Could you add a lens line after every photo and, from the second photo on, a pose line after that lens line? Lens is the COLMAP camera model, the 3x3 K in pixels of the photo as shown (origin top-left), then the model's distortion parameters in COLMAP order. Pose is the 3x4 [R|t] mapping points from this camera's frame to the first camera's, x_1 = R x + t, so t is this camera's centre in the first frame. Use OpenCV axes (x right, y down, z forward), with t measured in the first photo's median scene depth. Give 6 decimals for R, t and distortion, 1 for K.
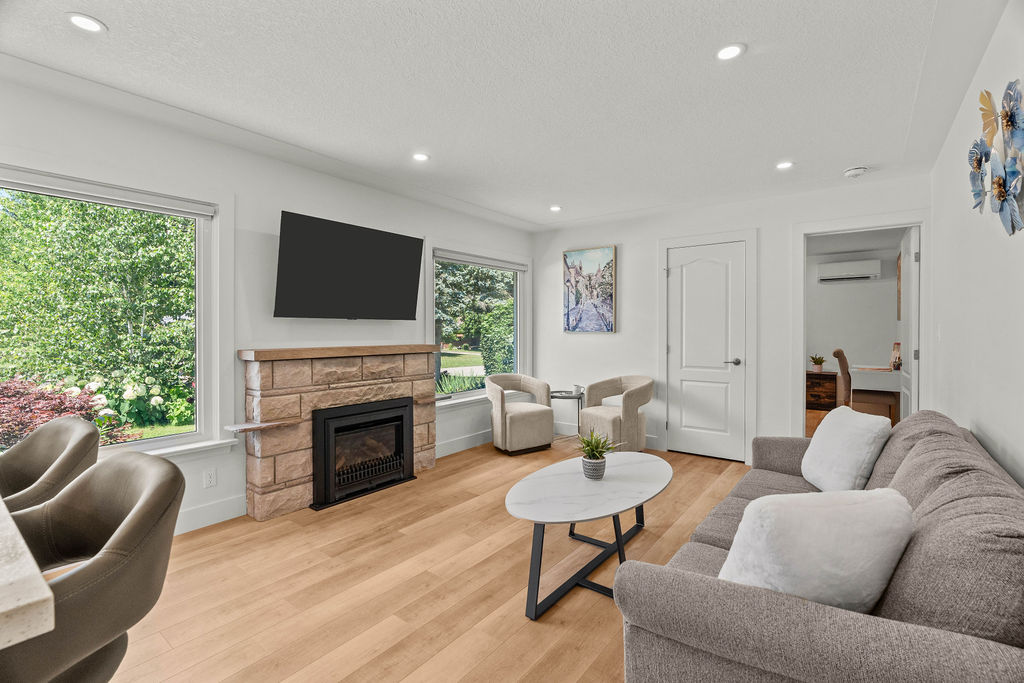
lens RADIAL K [[465.5, 0, 515.6], [0, 465.5, 326.3], [0, 0, 1]] dist [-0.001559, -0.001275]
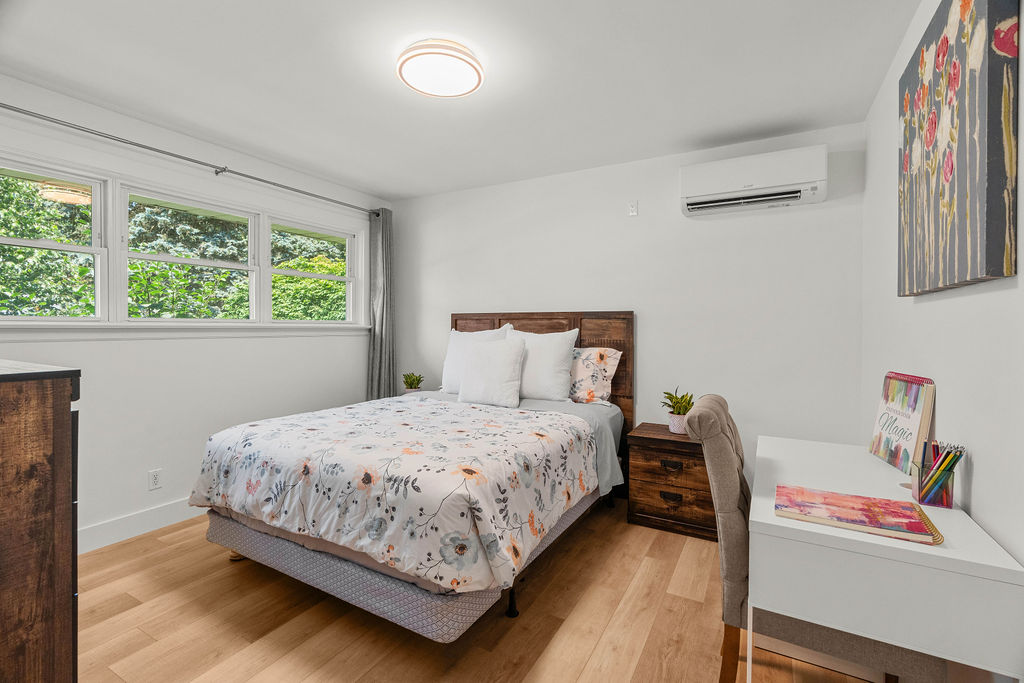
lens RADIAL K [[465.5, 0, 509.7], [0, 465.5, 324.9], [0, 0, 1]] dist [-0.001559, -0.001275]
pose [[0.990654, 0.002381, 0.136377, 0.271718], [-0.003389, 0.999969, 0.007161, 0.002117], [-0.136355, -0.007556, 0.990631, 0.376374]]
